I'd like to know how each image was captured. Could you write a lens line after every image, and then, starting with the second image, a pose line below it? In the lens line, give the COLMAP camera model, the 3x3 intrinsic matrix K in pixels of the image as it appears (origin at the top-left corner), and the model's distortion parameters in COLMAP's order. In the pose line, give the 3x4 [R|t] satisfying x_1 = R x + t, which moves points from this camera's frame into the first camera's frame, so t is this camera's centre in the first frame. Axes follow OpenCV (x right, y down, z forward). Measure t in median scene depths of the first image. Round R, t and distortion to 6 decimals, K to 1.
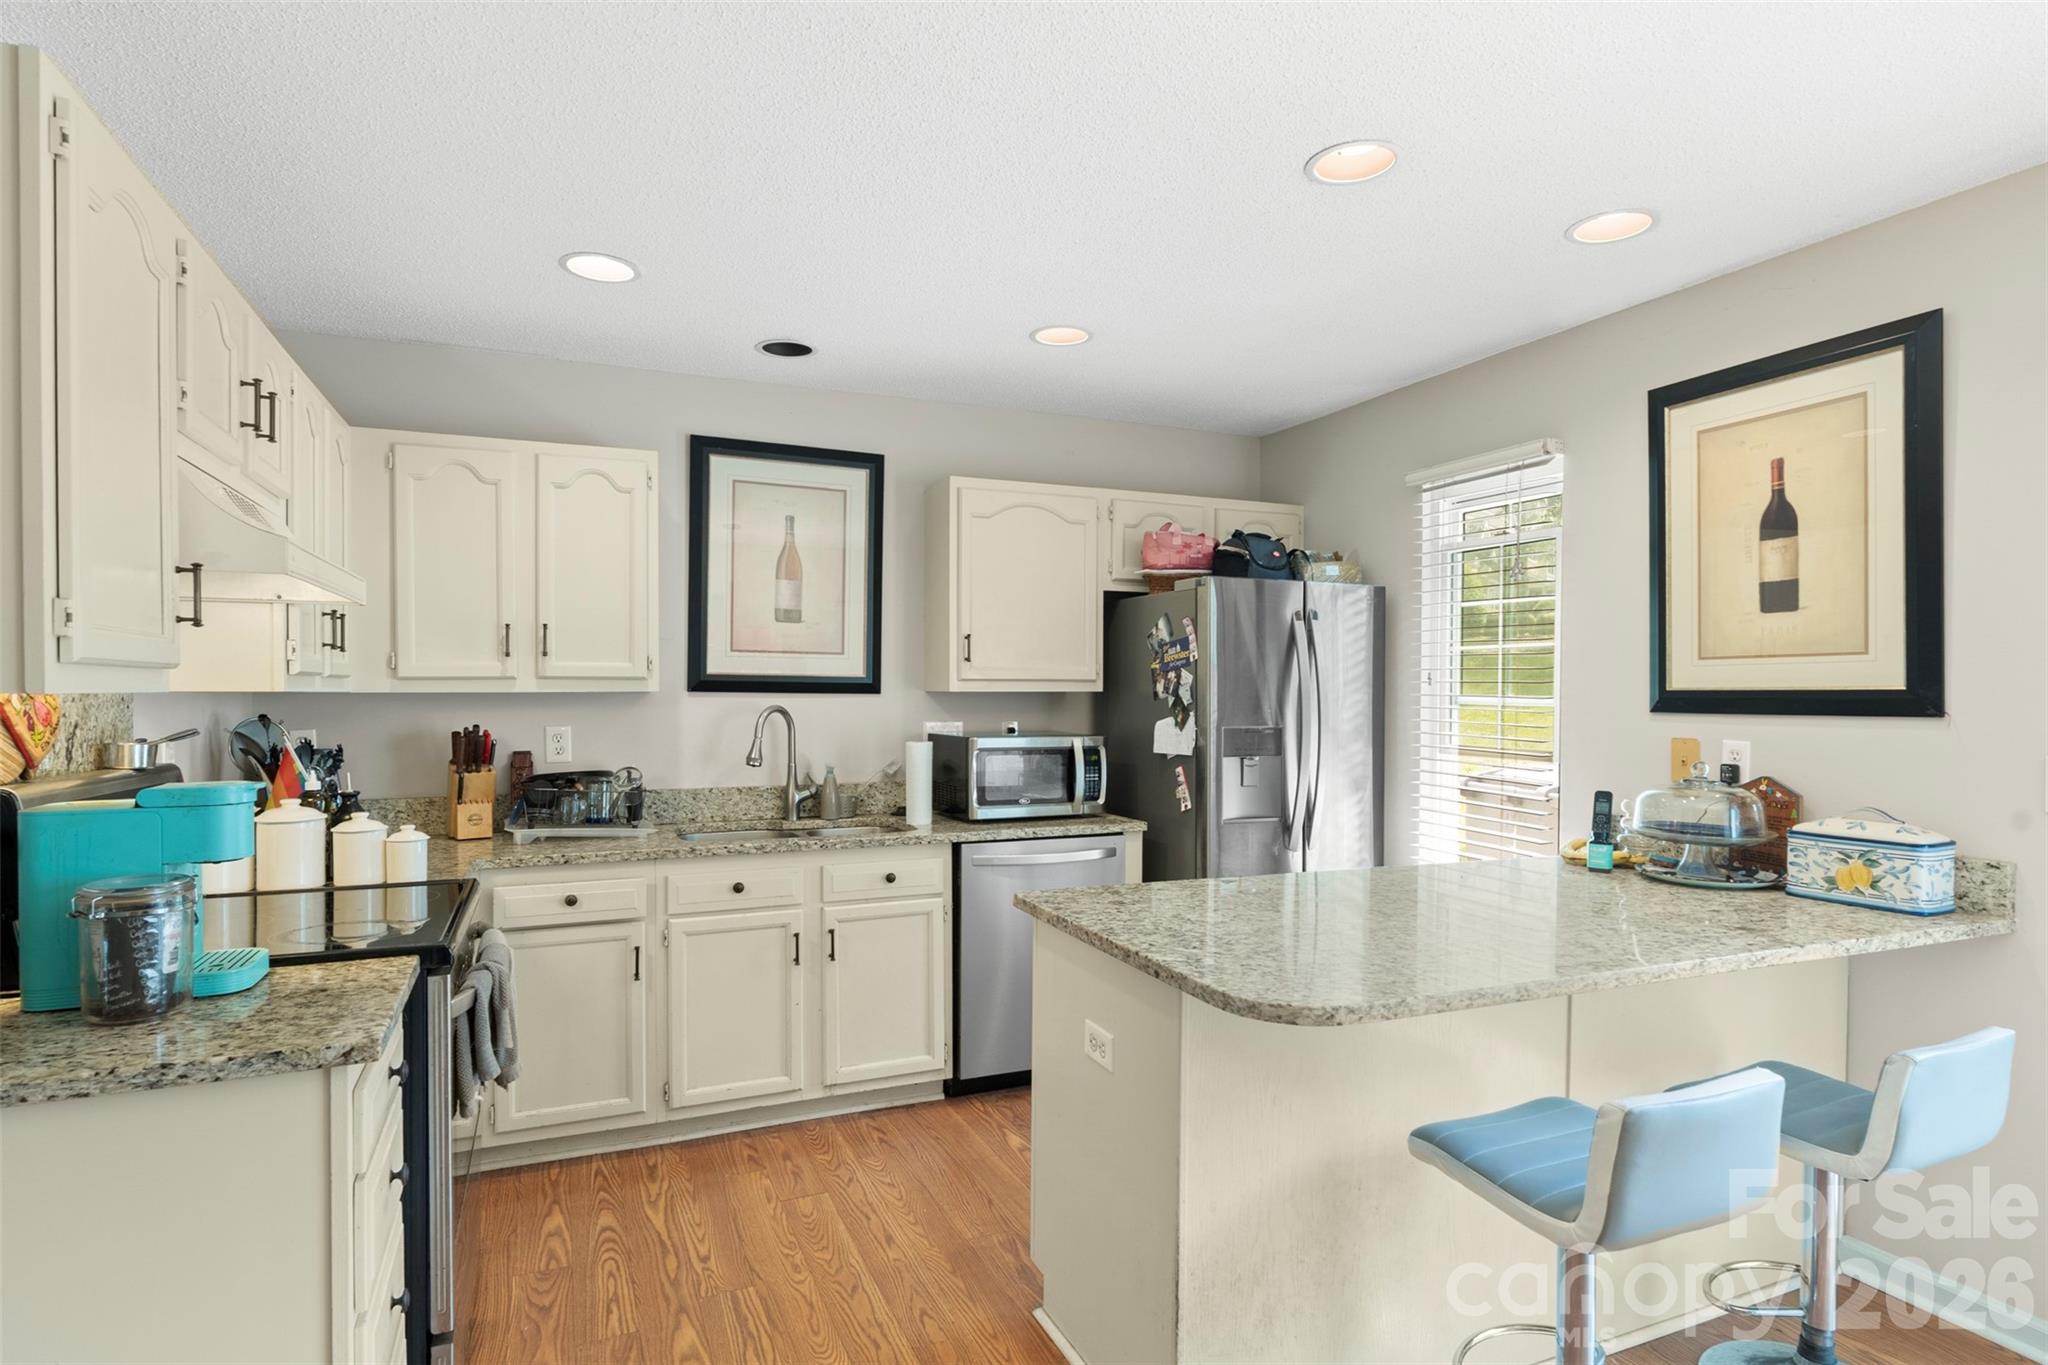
lens RADIAL K [[1088.8, 0, 1043.7], [0, 1088.8, 699.8], [0, 0, 1]] dist [-0.000626, 0.000217]
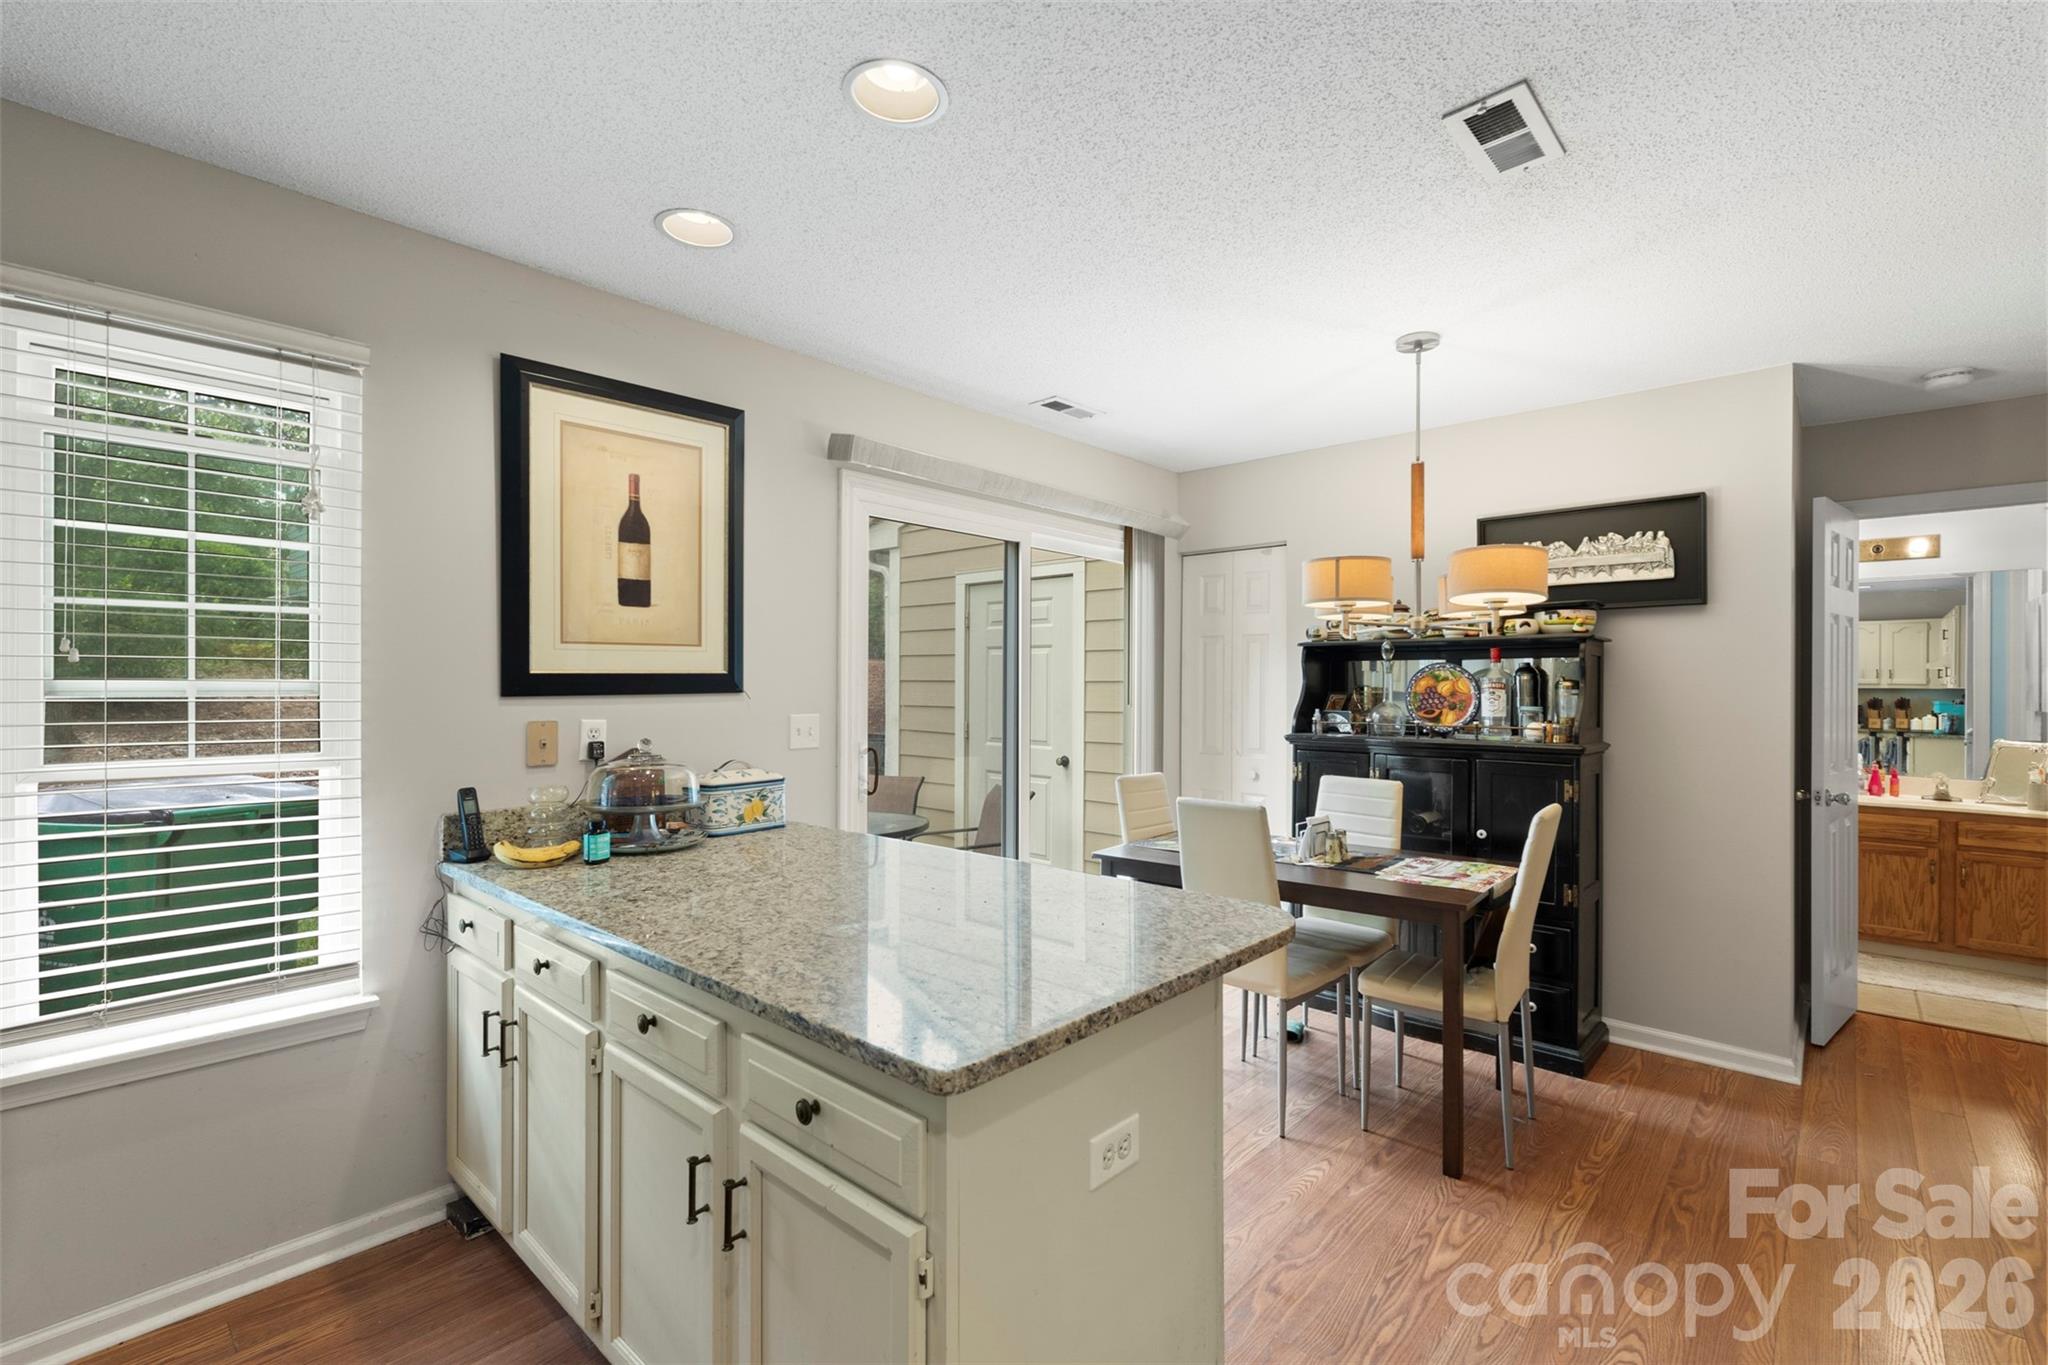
lens RADIAL K [[902.4, 0, 1024.0], [0, 902.4, 682.5], [0, 0, 1]] dist [-0.001841, -0.000411]
pose [[-0.400453, -0.007509, 0.916286, -0.319693], [0.004529, 0.999938, 0.010174, -0.005992], [-0.916306, 0.008224, -0.400395, 0.854475]]
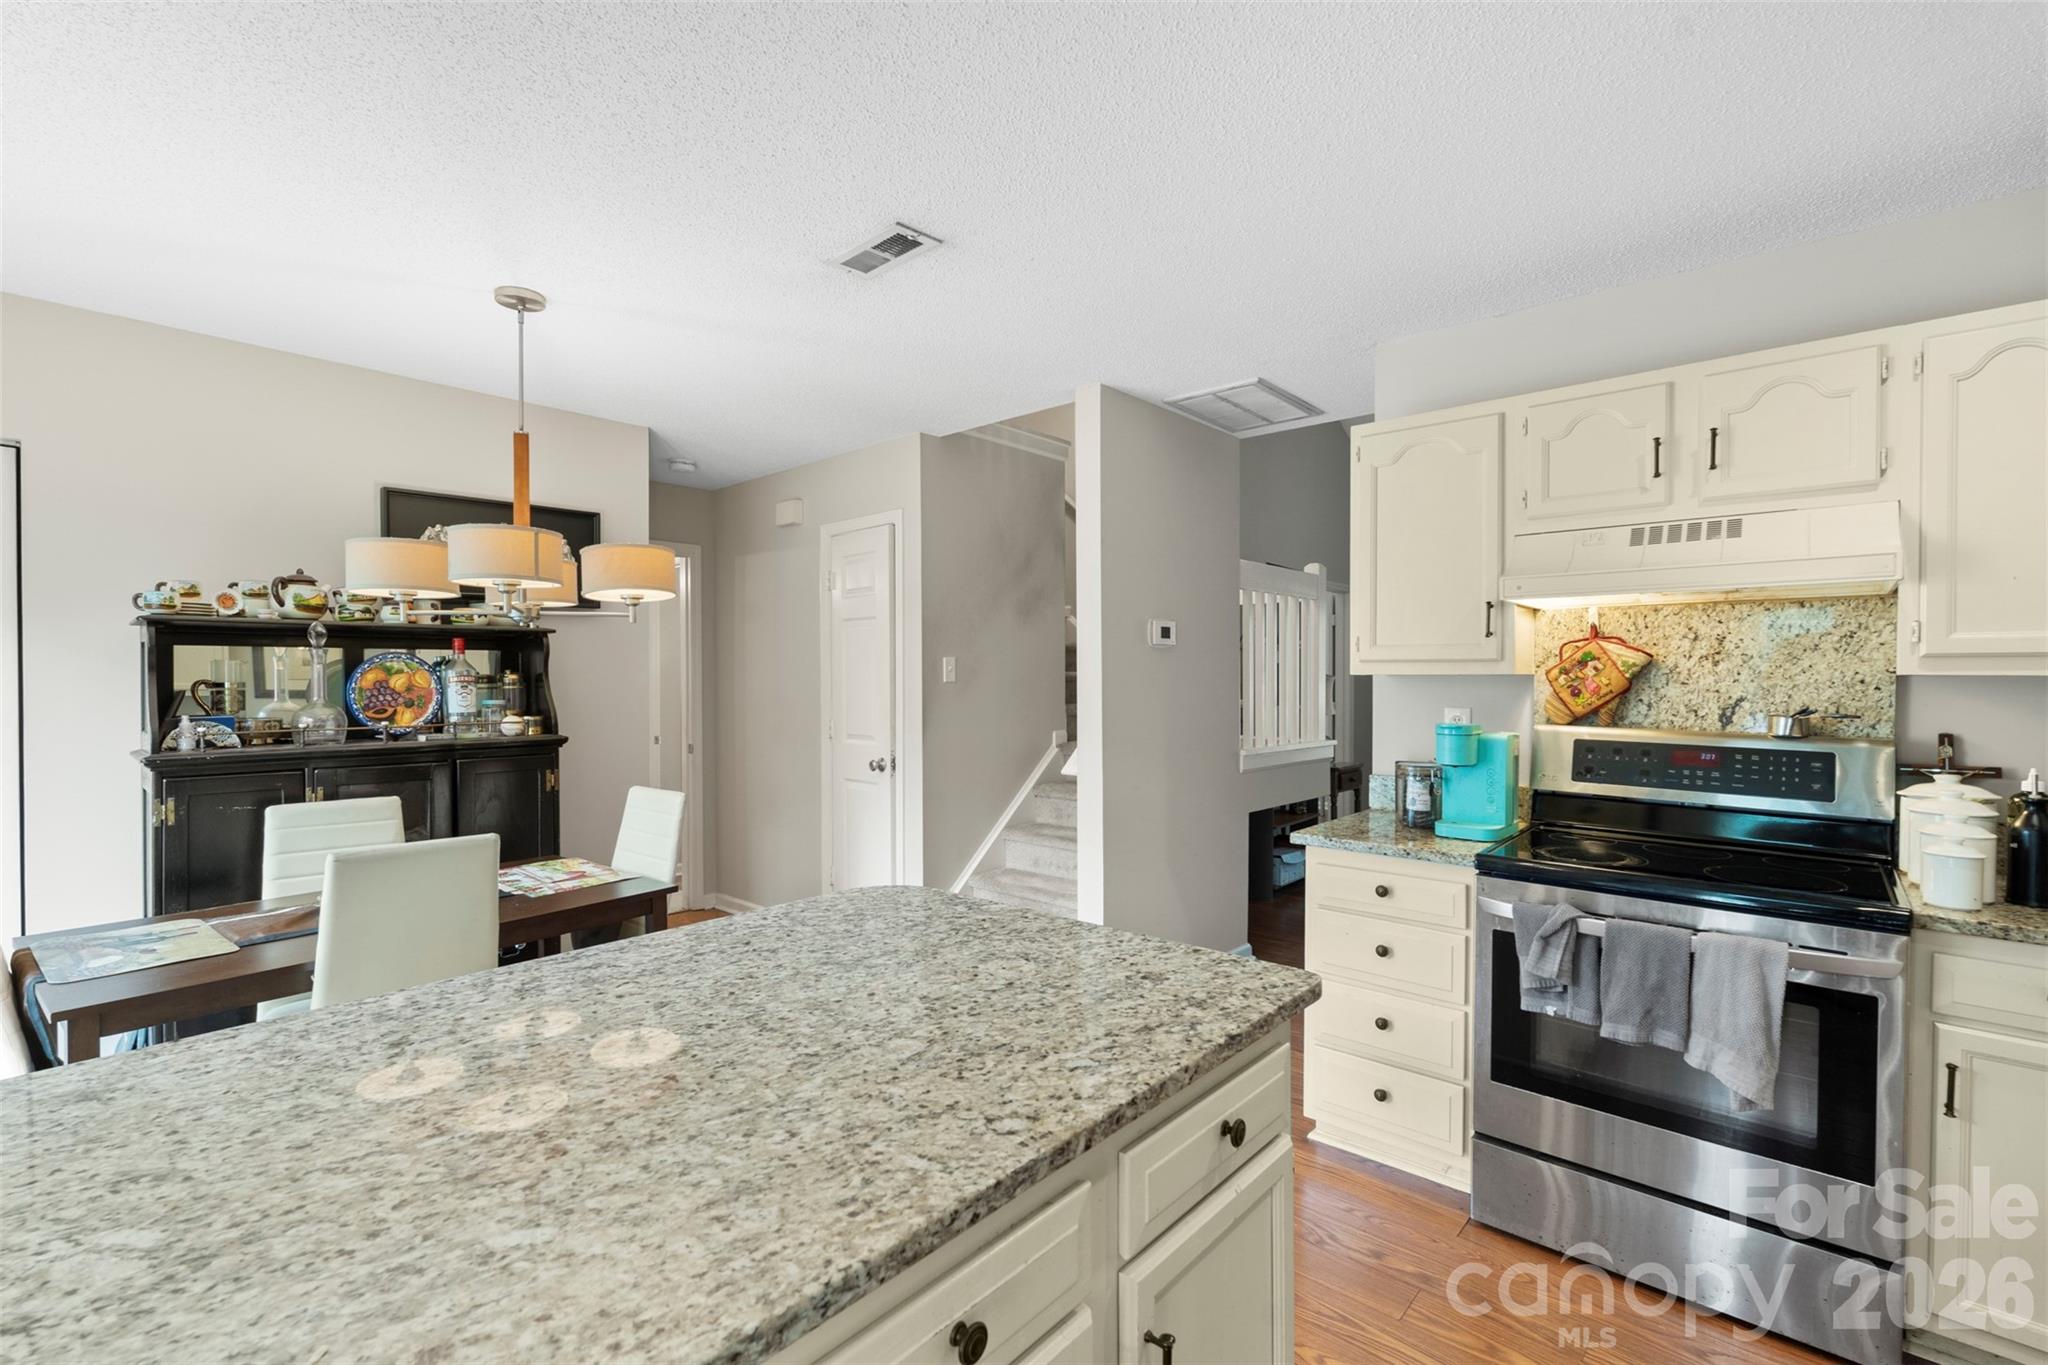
lens RADIAL K [[899.8, 0, 1033.7], [0, 899.8, 680.6], [0, 0, 1]] dist [-0.002204, -0.000553]
pose [[-0.912006, -0.002309, -0.410171, 0.265203], [-0.008047, 0.999892, 0.012264, -0.004222], [0.410098, 0.014485, -0.911926, 1.070002]]
